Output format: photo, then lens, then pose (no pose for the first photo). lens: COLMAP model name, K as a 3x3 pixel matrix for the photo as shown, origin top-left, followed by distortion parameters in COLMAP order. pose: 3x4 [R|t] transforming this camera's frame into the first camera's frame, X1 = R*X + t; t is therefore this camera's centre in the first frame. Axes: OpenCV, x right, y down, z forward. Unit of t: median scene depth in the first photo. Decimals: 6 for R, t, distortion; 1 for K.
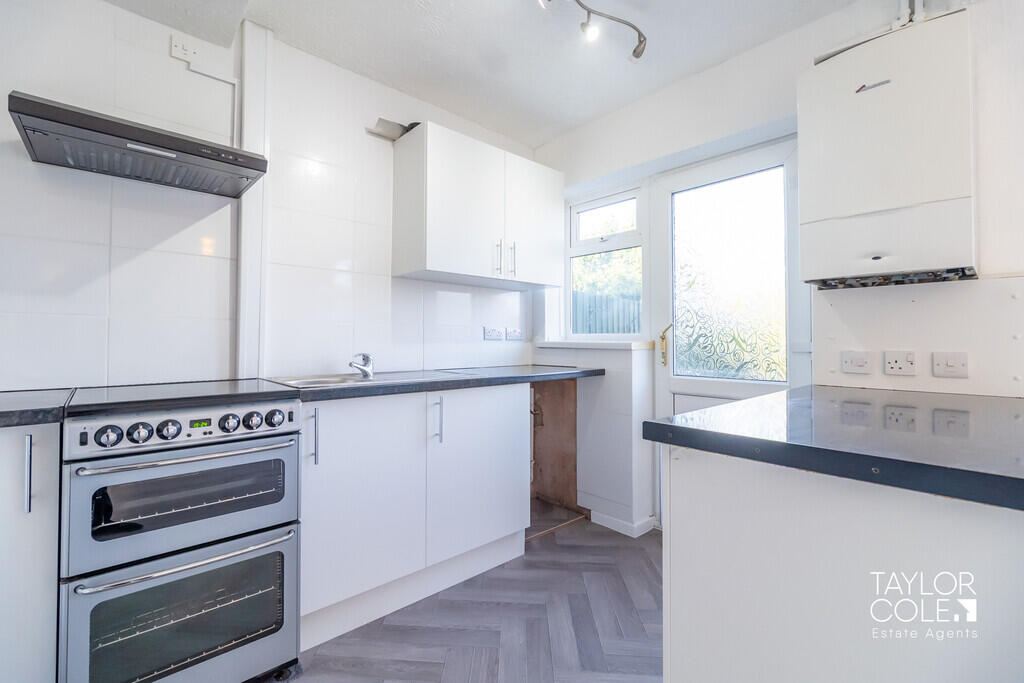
lens RADIAL K [[450.8, 0, 511.1], [0, 450.8, 332.3], [0, 0, 1]] dist [-0.009805, -0.000079]
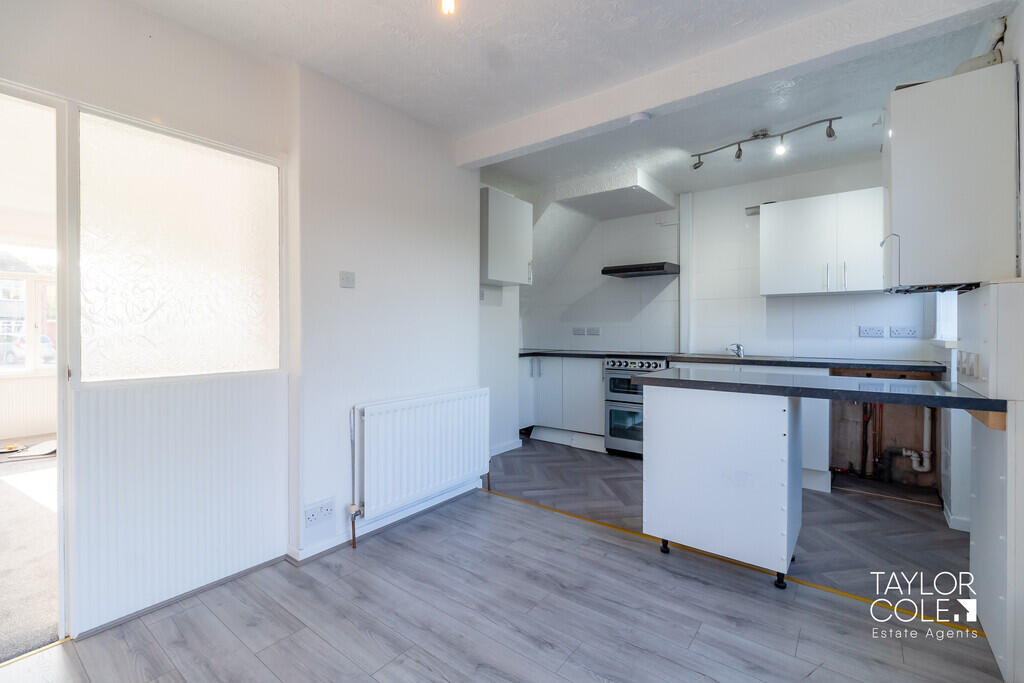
lens RADIAL K [[450.8, 0, 511.1], [0, 450.8, 332.3], [0, 0, 1]] dist [-0.009805, -0.000079]
pose [[0.158817, 0.000544, -0.987308, 1.239617], [0.017940, 0.999833, 0.003437, -0.020269], [0.987145, -0.018259, 0.158781, -0.175892]]
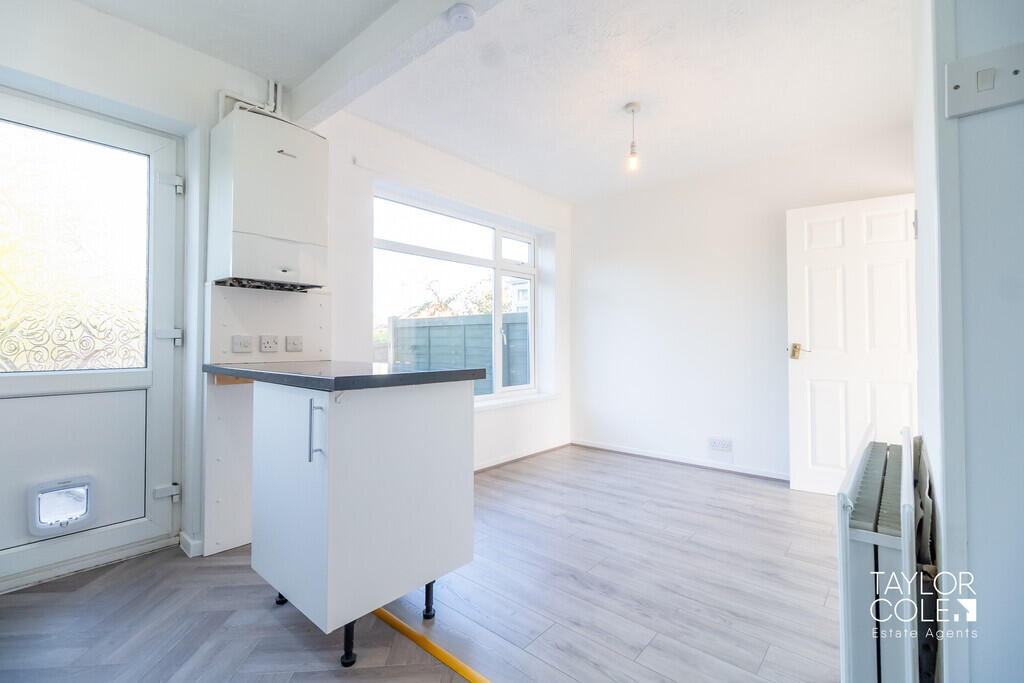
lens RADIAL K [[450.8, 0, 511.1], [0, 450.8, 332.3], [0, 0, 1]] dist [-0.009805, -0.000079]
pose [[-0.102902, 0.019883, 0.994493, -0.501745], [-0.016196, 0.999634, -0.021661, 0.038901], [-0.994560, -0.018335, -0.102542, 0.280936]]
